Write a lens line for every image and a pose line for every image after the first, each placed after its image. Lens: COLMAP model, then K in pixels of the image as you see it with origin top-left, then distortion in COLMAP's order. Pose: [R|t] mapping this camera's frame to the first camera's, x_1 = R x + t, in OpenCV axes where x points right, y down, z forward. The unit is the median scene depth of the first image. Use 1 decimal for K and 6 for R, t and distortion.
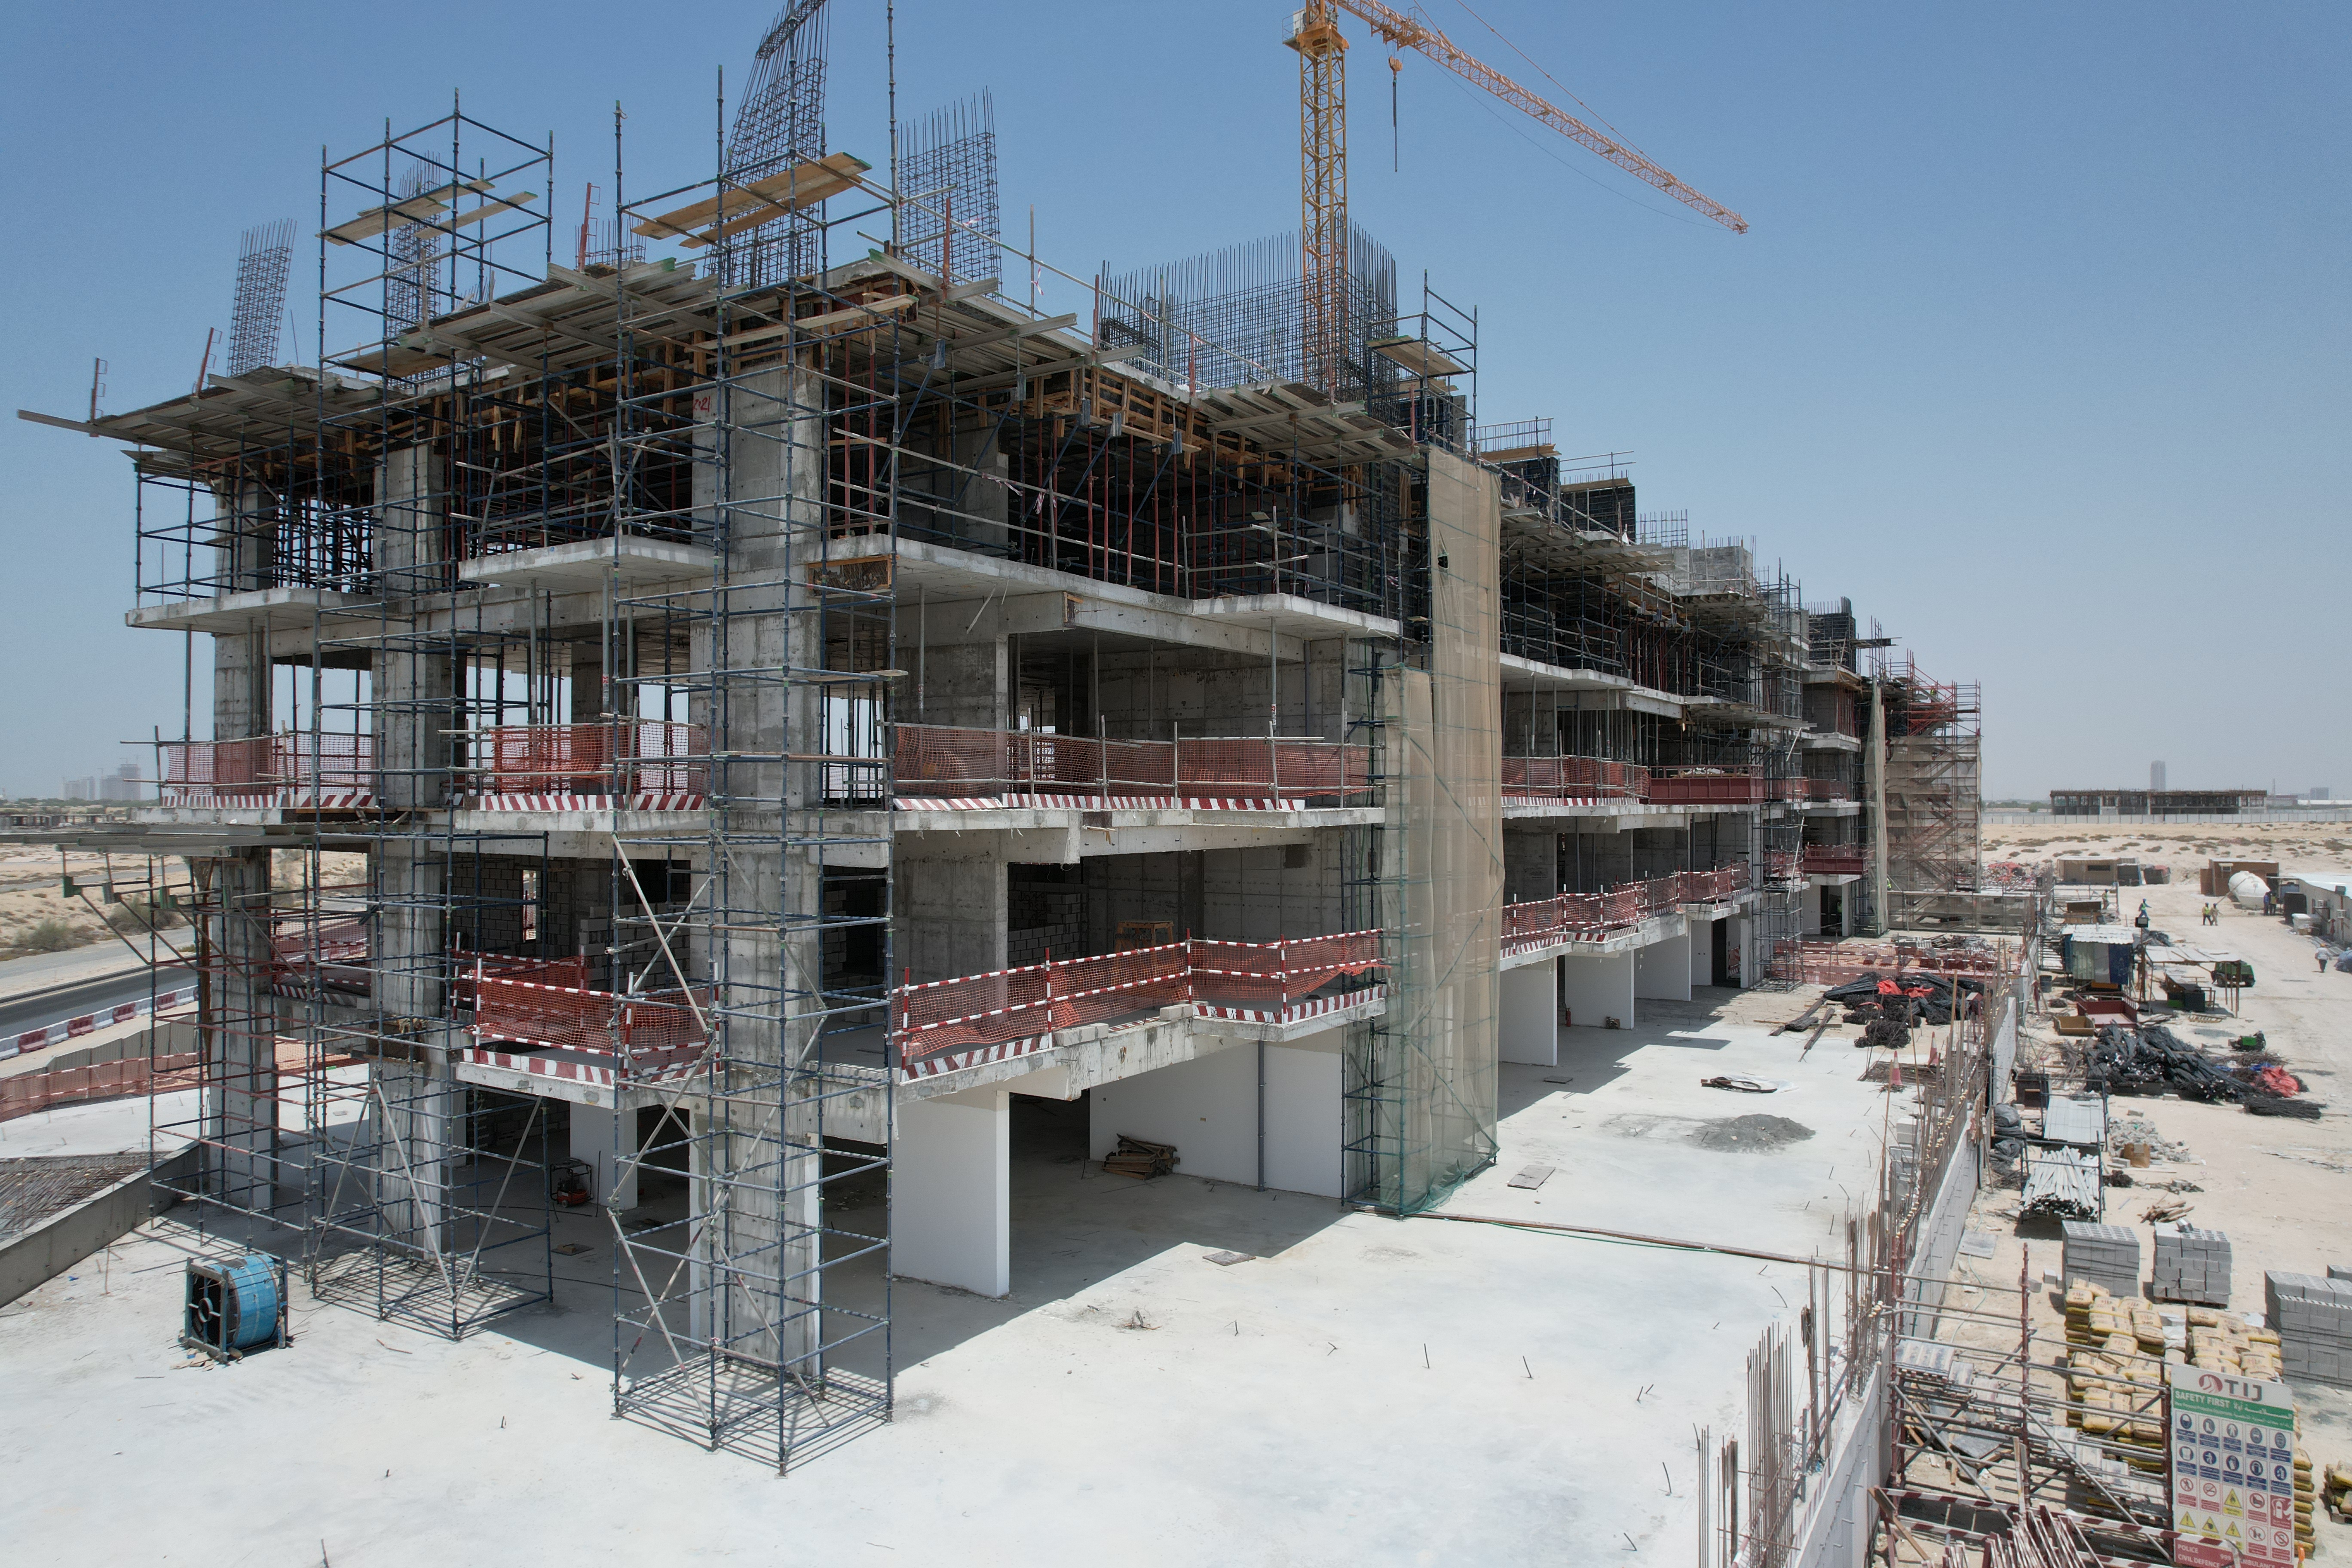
lens RADIAL K [[1497.1, 0, 1184.7], [0, 1497.1, 770.1], [0, 0, 1]] dist [-0.079613, 0.072747]
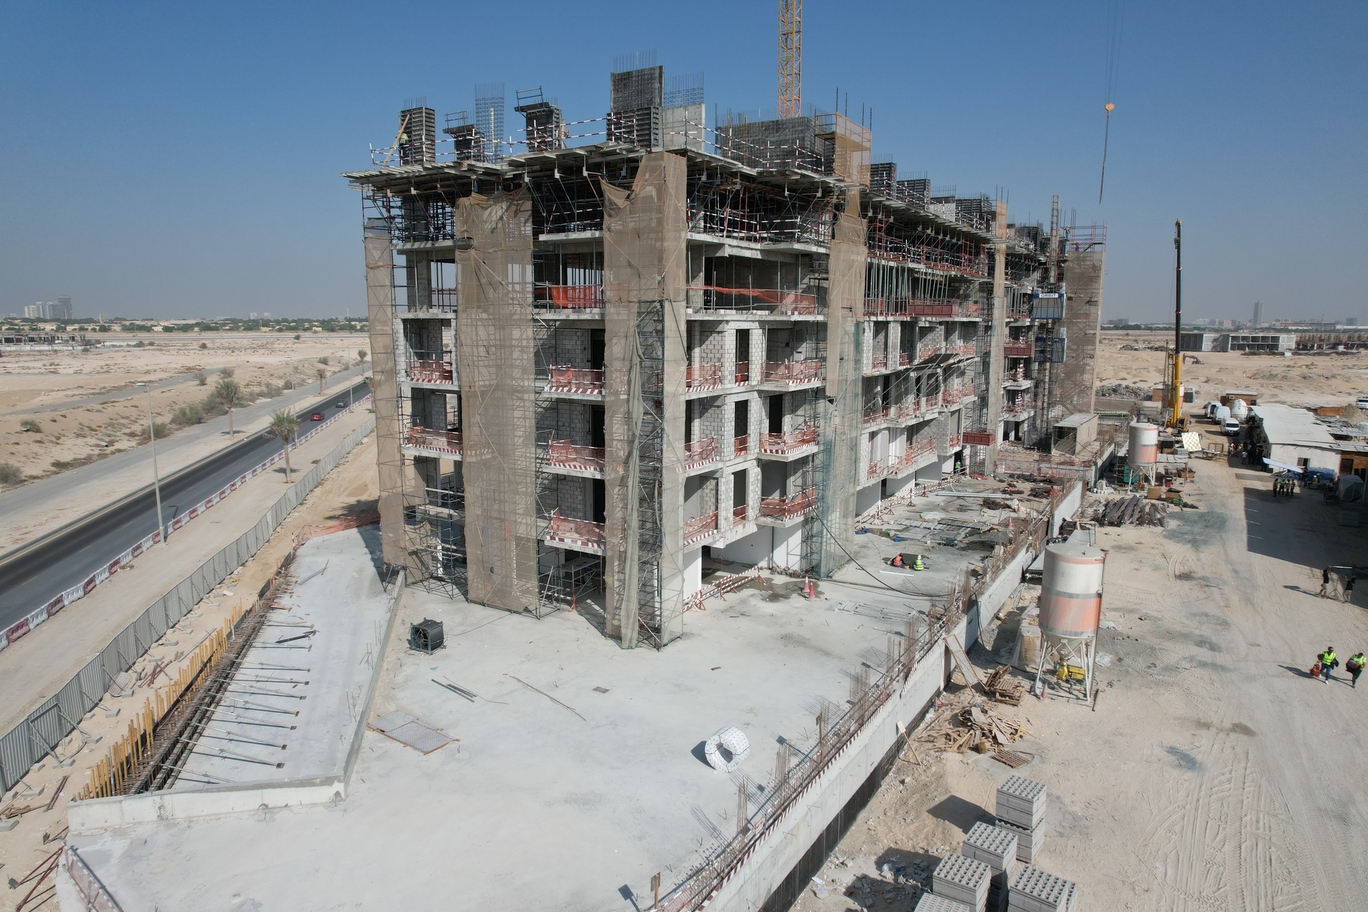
lens RADIAL K [[870.8, 0, 689.1], [0, 870.8, 447.9], [0, 0, 1]] dist [-0.079613, 0.072747]
pose [[0.999972, 0.006235, 0.004139, -0.134831], [-0.006845, 0.985589, 0.169022, -0.268976], [-0.003025, -0.169046, 0.985604, -0.719118]]
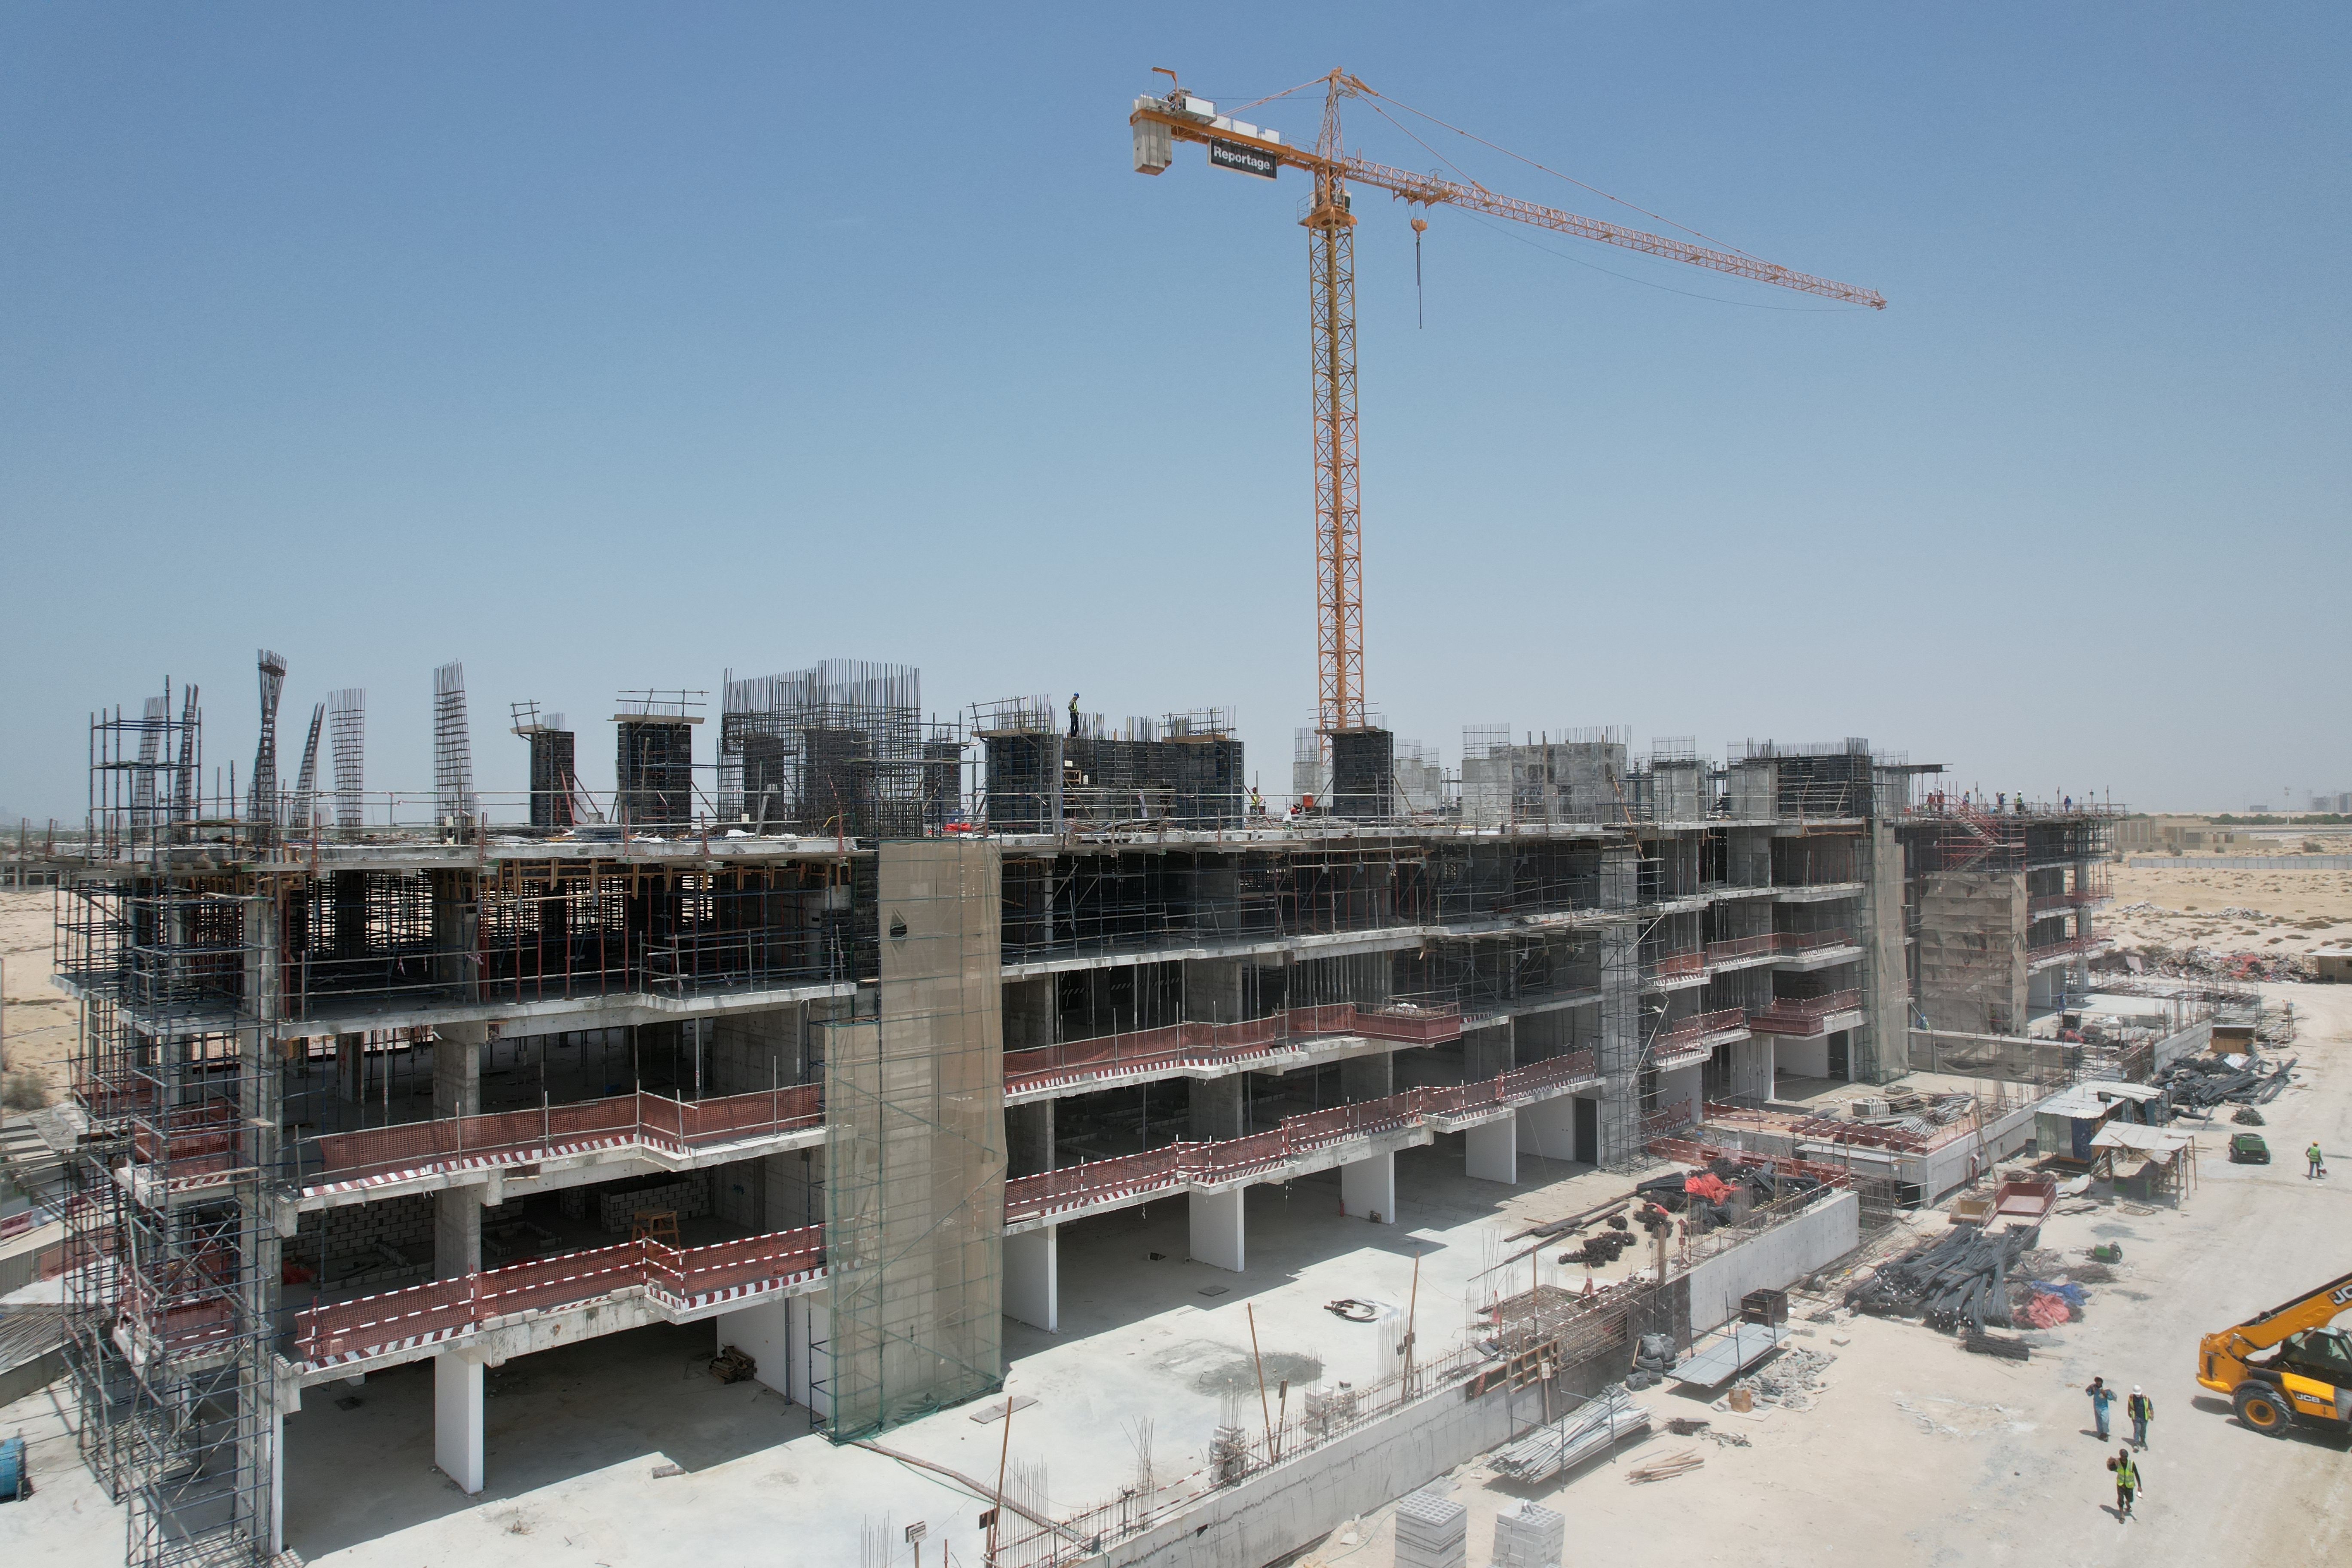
lens RADIAL K [[1497.1, 0, 1184.7], [0, 1497.1, 770.1], [0, 0, 1]] dist [-0.079613, 0.072747]
pose [[0.971823, -0.014854, -0.235244, 0.778974], [0.012653, 0.999861, -0.010861, -0.285300], [0.235373, 0.007579, 0.971876, -0.208106]]
